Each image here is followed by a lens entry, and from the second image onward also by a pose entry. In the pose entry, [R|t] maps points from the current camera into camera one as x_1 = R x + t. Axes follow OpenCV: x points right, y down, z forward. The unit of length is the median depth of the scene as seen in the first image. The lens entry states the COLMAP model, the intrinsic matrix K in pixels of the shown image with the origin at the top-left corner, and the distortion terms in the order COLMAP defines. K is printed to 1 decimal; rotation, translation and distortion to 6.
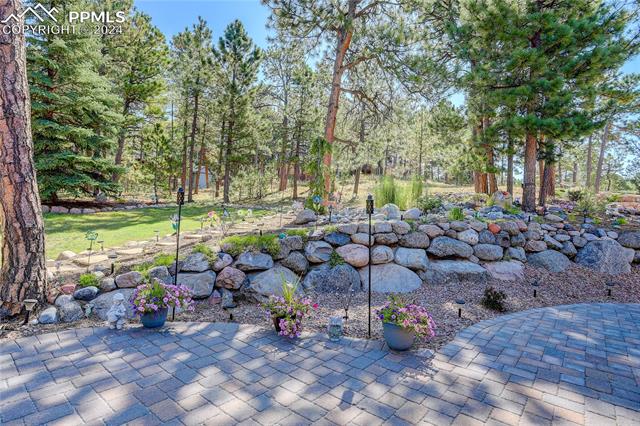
lens RADIAL K [[361.0, 0, 318.1], [0, 361.0, 220.0], [0, 0, 1]] dist [-0.004101, -0.000519]
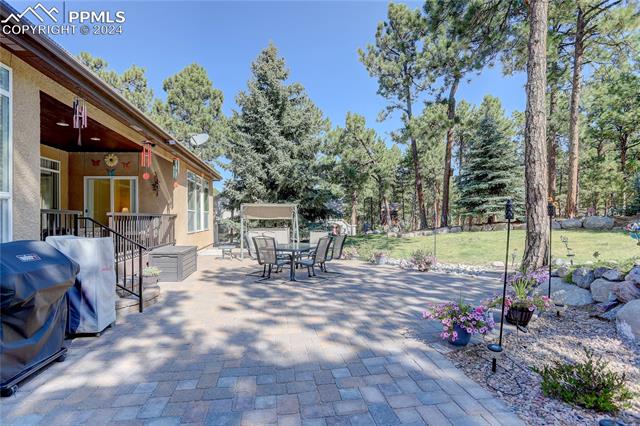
lens RADIAL K [[361.0, 0, 318.1], [0, 361.0, 220.0], [0, 0, 1]] dist [-0.004101, -0.000519]
pose [[-0.696306, -0.024160, -0.717338, 1.528316], [-0.022730, 0.999674, -0.011605, 0.003838], [0.717385, 0.008225, -0.696629, 1.694721]]
